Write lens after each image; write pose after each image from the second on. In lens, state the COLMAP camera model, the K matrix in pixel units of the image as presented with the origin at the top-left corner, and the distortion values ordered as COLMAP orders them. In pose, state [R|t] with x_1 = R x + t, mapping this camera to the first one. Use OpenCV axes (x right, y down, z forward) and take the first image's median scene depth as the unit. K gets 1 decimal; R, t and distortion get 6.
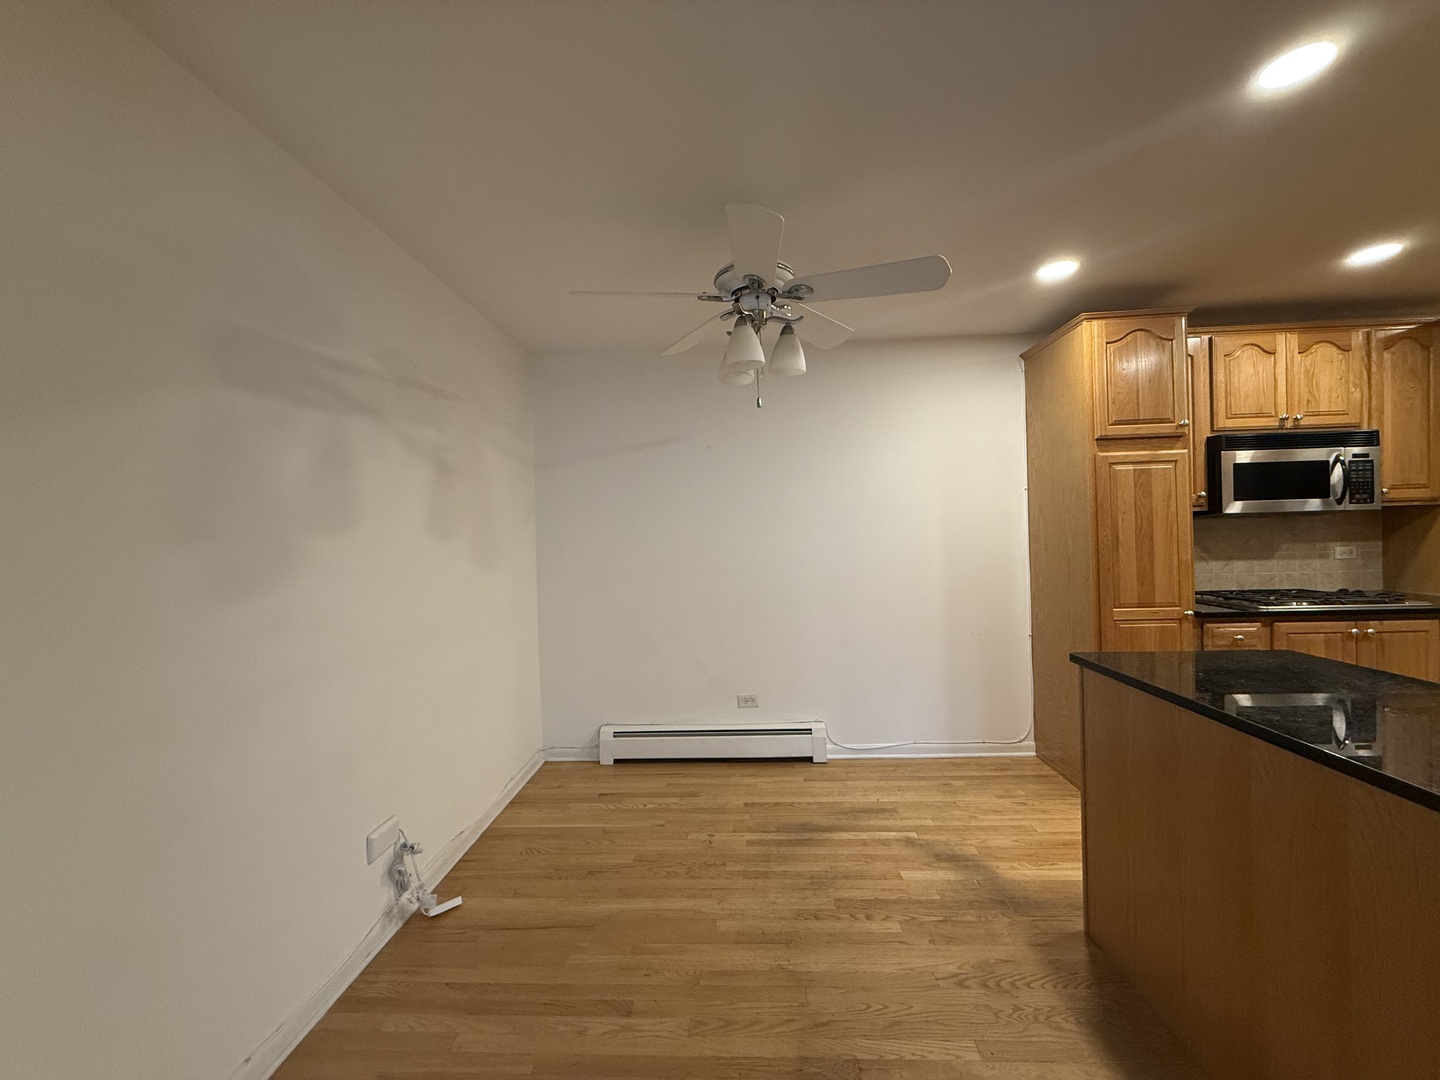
lens RADIAL K [[571.0, 0, 716.1], [0, 571.0, 537.1], [0, 0, 1]] dist [0.000342, 0.000136]
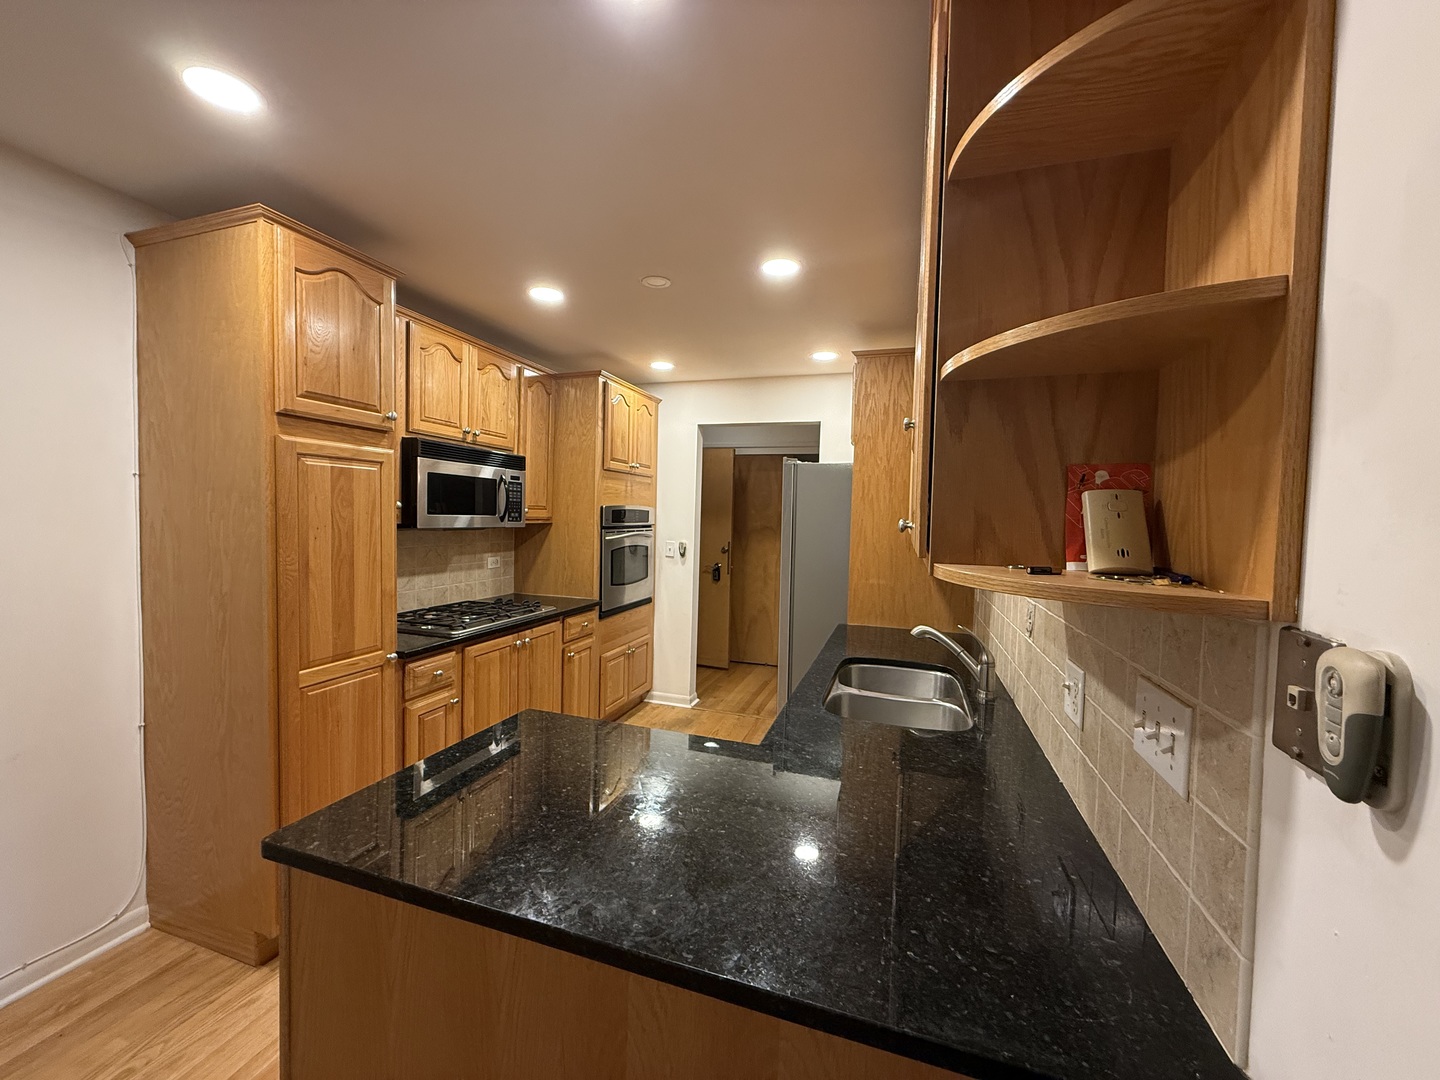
lens RADIAL K [[571.0, 0, 716.1], [0, 571.0, 537.1], [0, 0, 1]] dist [0.000342, 0.000136]
pose [[0.263081, -0.001374, 0.964773, 0.166287], [-0.022695, 0.999713, 0.007613, -0.045461], [-0.964507, -0.023899, 0.262975, 0.333443]]
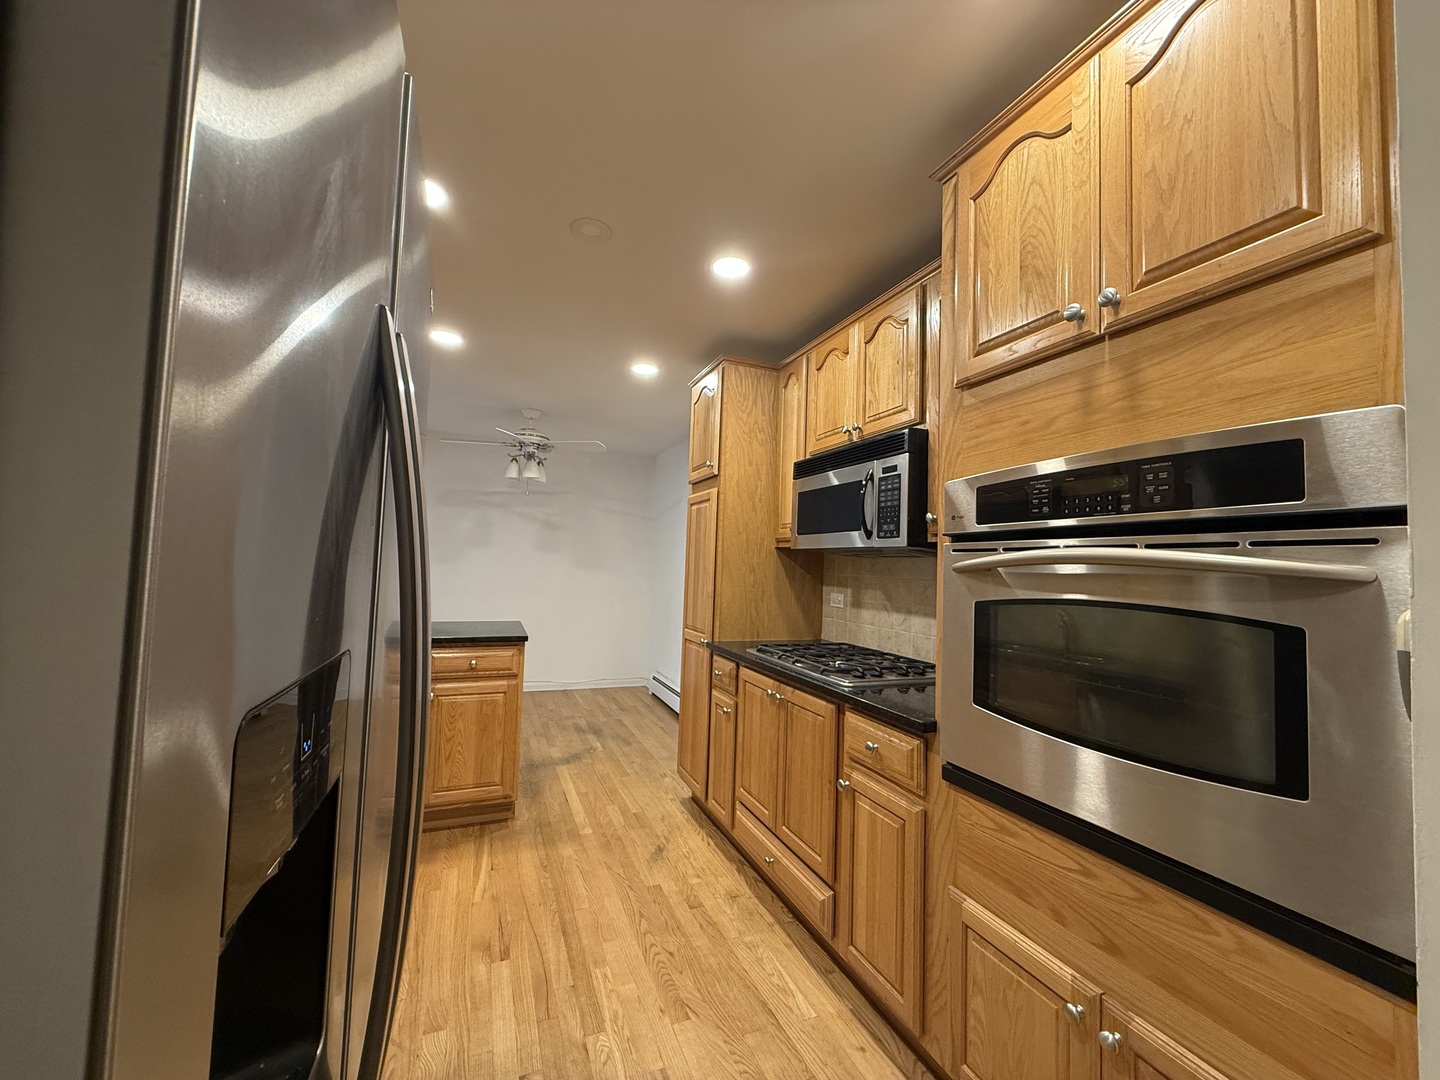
lens RADIAL K [[571.0, 0, 716.1], [0, 571.0, 537.1], [0, 0, 1]] dist [0.000342, 0.000136]
pose [[0.426691, -0.002792, -0.904393, 1.672080], [-0.055148, 0.998054, -0.029100, -0.027587], [0.902715, 0.062292, 0.425706, 0.516060]]
